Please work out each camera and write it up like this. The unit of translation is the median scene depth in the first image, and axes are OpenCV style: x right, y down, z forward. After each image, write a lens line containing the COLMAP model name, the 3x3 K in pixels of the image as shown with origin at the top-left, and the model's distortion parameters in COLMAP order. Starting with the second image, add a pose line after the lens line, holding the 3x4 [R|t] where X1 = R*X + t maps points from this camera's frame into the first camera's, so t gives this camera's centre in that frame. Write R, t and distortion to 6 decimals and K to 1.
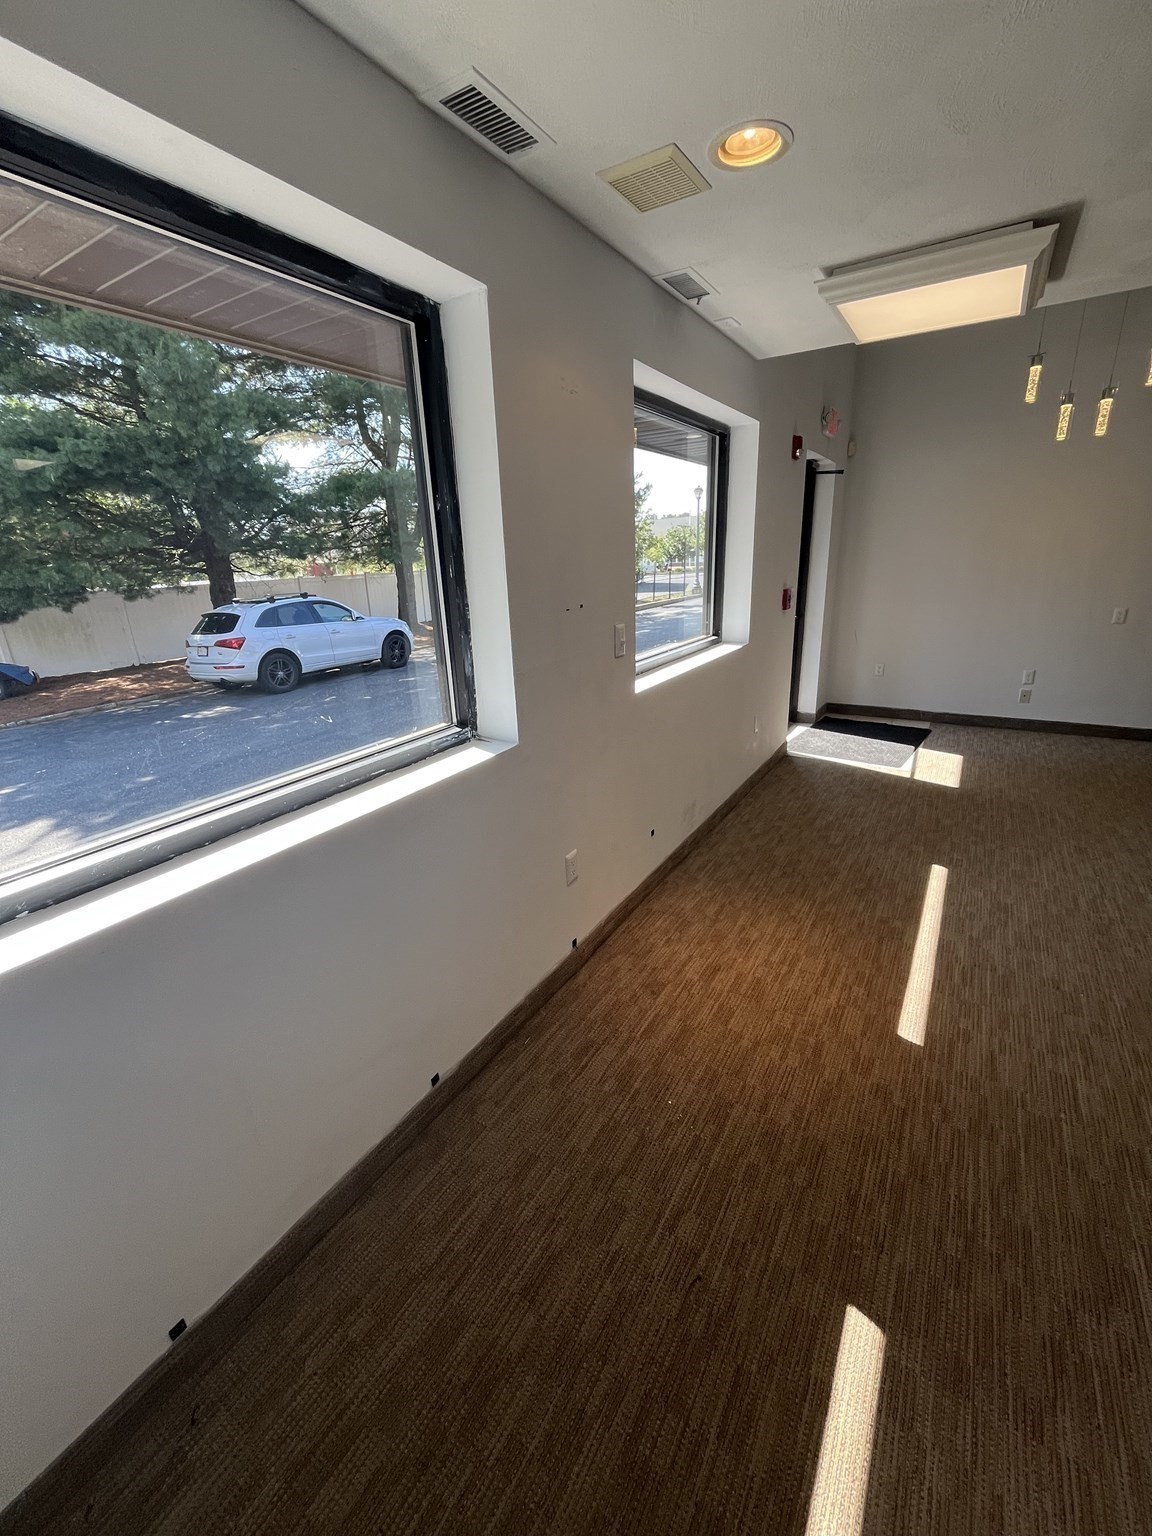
lens RADIAL K [[619.3, 0, 577.4], [0, 619.3, 766.8], [0, 0, 1]] dist [-0.001381, 0.000680]
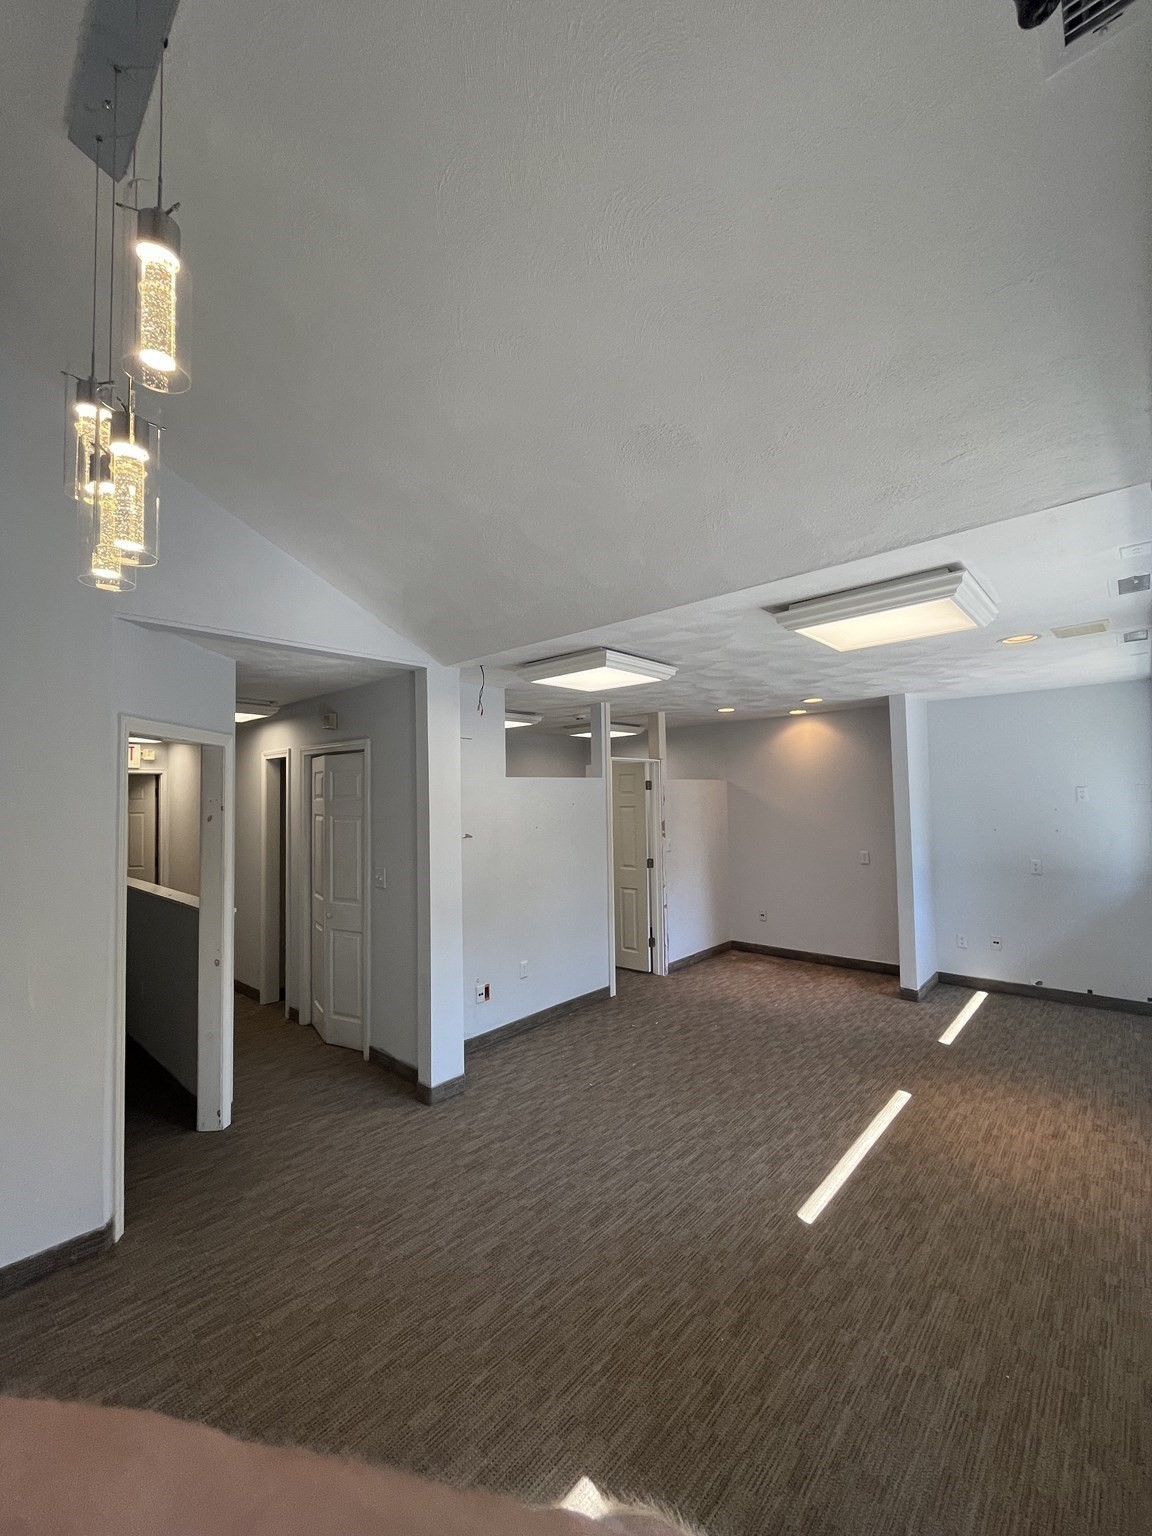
lens RADIAL K [[619.3, 0, 566.8], [0, 619.3, 771.3], [0, 0, 1]] dist [-0.001381, 0.000680]
pose [[-0.979657, 0.061789, 0.190928, 0.831081], [0.113424, 0.955360, 0.272803, -0.763678], [-0.165549, 0.288909, -0.942934, 1.952148]]
